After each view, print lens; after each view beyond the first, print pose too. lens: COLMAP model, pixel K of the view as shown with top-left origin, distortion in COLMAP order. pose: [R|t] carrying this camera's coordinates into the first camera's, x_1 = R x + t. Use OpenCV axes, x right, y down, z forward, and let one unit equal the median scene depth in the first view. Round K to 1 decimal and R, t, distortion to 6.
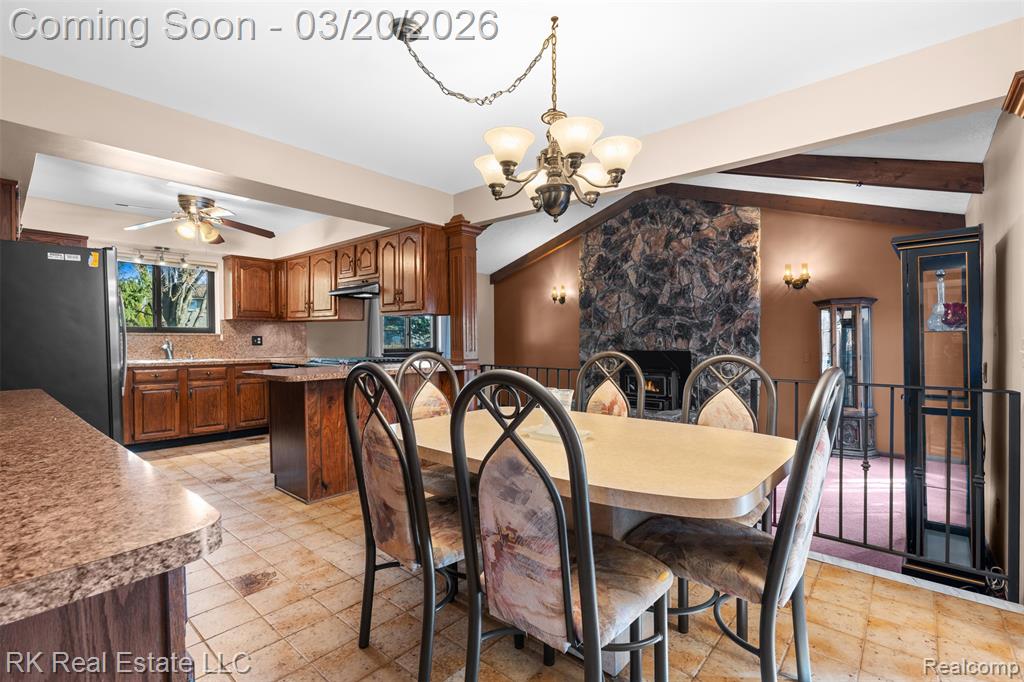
lens RADIAL K [[463.7, 0, 502.9], [0, 463.7, 346.2], [0, 0, 1]] dist [-0.000495, 0.000325]
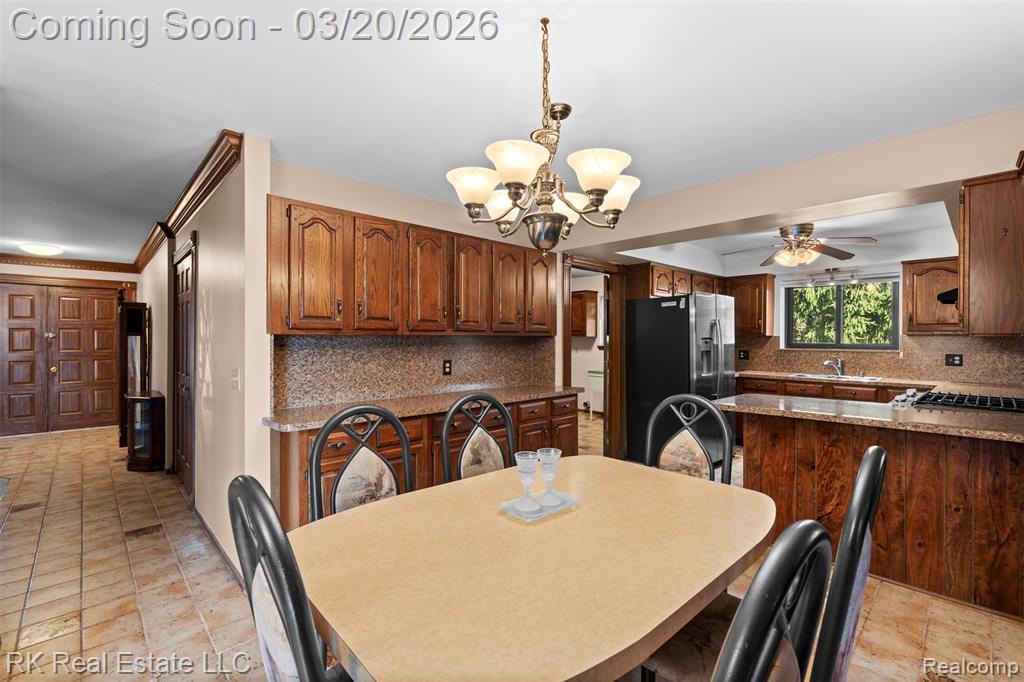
lens RADIAL K [[450.6, 0, 515.0], [0, 450.6, 338.4], [0, 0, 1]] dist [-0.001966, -0.000324]
pose [[-0.080095, -0.000013, -0.996787, 0.305881], [-0.016928, 0.999856, 0.001347, -0.038458], [0.996644, 0.016981, -0.080083, 0.326709]]
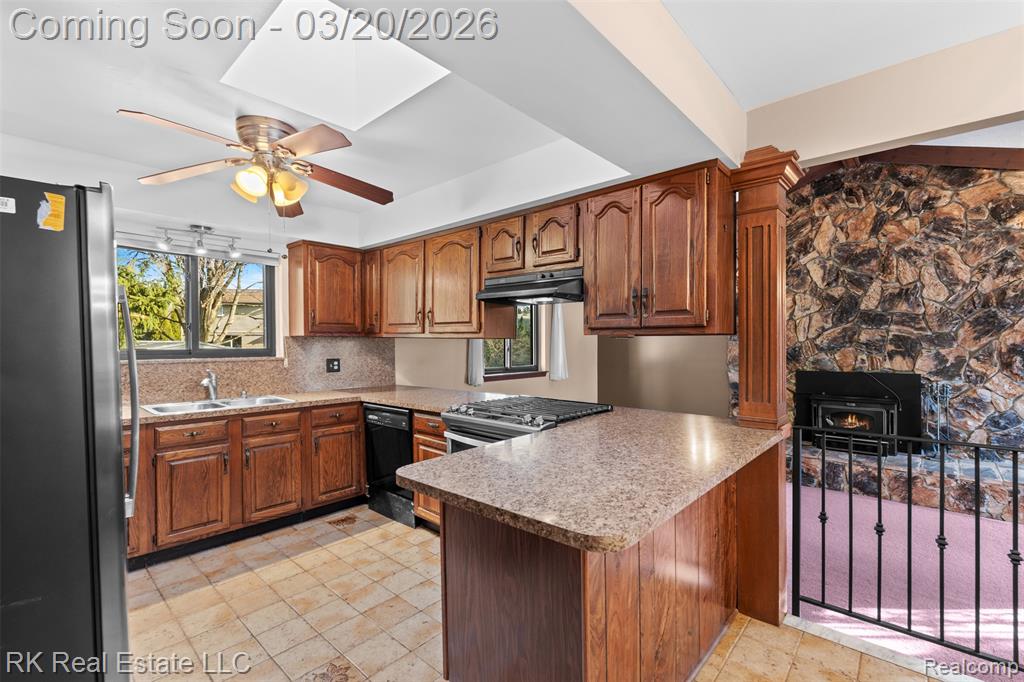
lens RADIAL K [[449.7, 0, 512.5], [0, 449.7, 346.5], [0, 0, 1]] dist [-0.000445, -0.000259]
pose [[0.999967, -0.004079, -0.007014, -0.266530], [0.004047, 0.999981, -0.004546, -0.037420], [0.007033, 0.004518, 0.999965, 0.339607]]
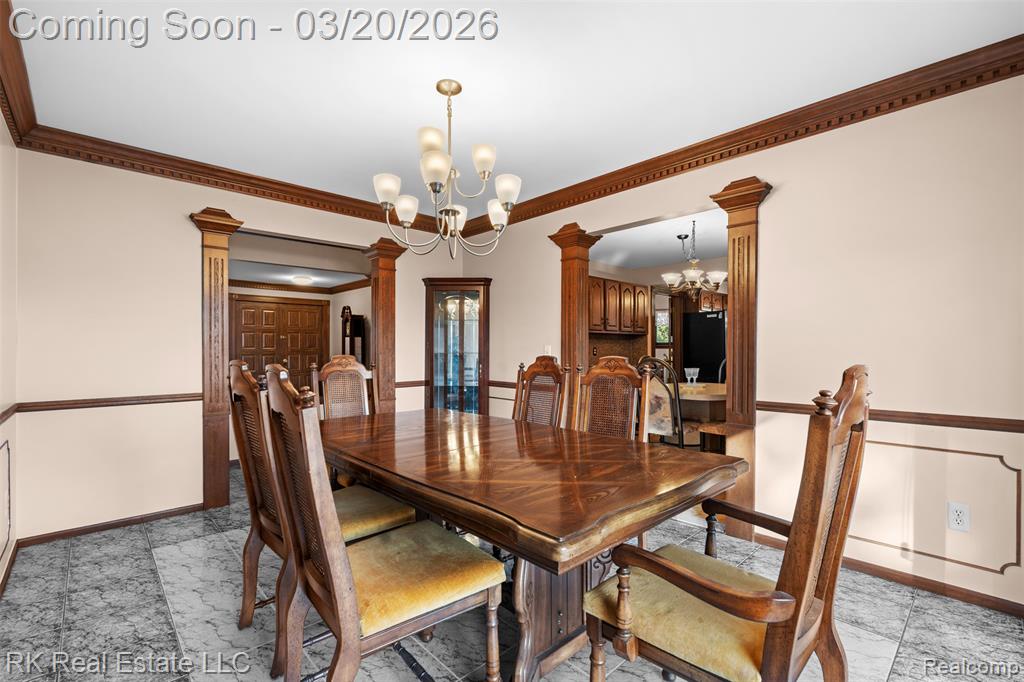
lens RADIAL K [[450.6, 0, 515.0], [0, 450.6, 338.4], [0, 0, 1]] dist [-0.001966, -0.000324]
pose [[-0.083730, -0.024425, -0.996189, 0.847637], [-0.016466, 0.999597, -0.023124, 0.003056], [0.996352, 0.014467, -0.084099, 0.072409]]
